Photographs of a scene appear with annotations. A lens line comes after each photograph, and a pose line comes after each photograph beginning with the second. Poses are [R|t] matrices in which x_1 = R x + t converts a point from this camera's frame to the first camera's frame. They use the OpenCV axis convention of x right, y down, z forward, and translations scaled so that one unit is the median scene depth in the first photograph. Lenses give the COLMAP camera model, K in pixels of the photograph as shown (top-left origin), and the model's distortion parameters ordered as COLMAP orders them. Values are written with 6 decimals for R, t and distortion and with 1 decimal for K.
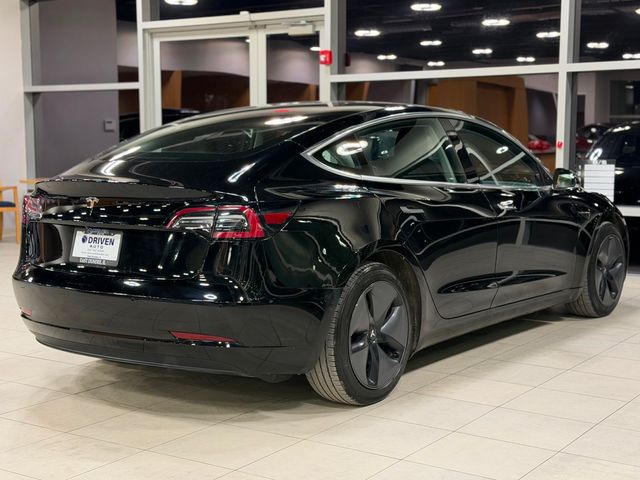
lens RADIAL K [[1026.9, 0, 320.0], [0, 1026.9, 240.0], [0, 0, 1]] dist [0.006864, -0.072292]
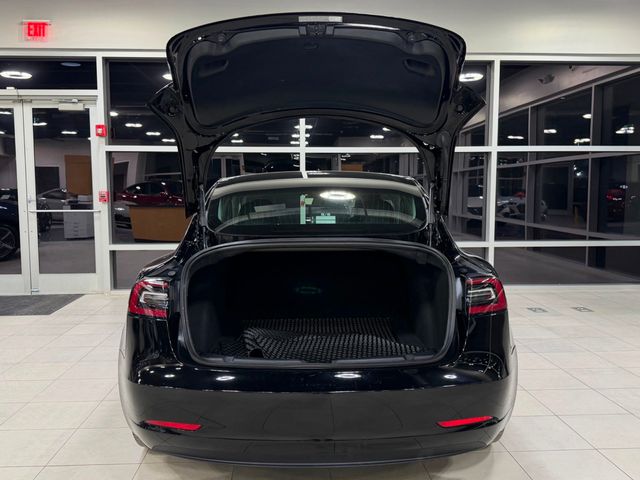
lens RADIAL K [[589.8, 0, 320.0], [0, 589.8, 240.0], [0, 0, 1]] dist [0.165143, -0.362631]
pose [[0.793682, -0.049176, 0.606342, -0.230070], [0.058885, 0.998257, 0.003884, -0.033739], [-0.605476, 0.032622, 0.795194, 0.271722]]
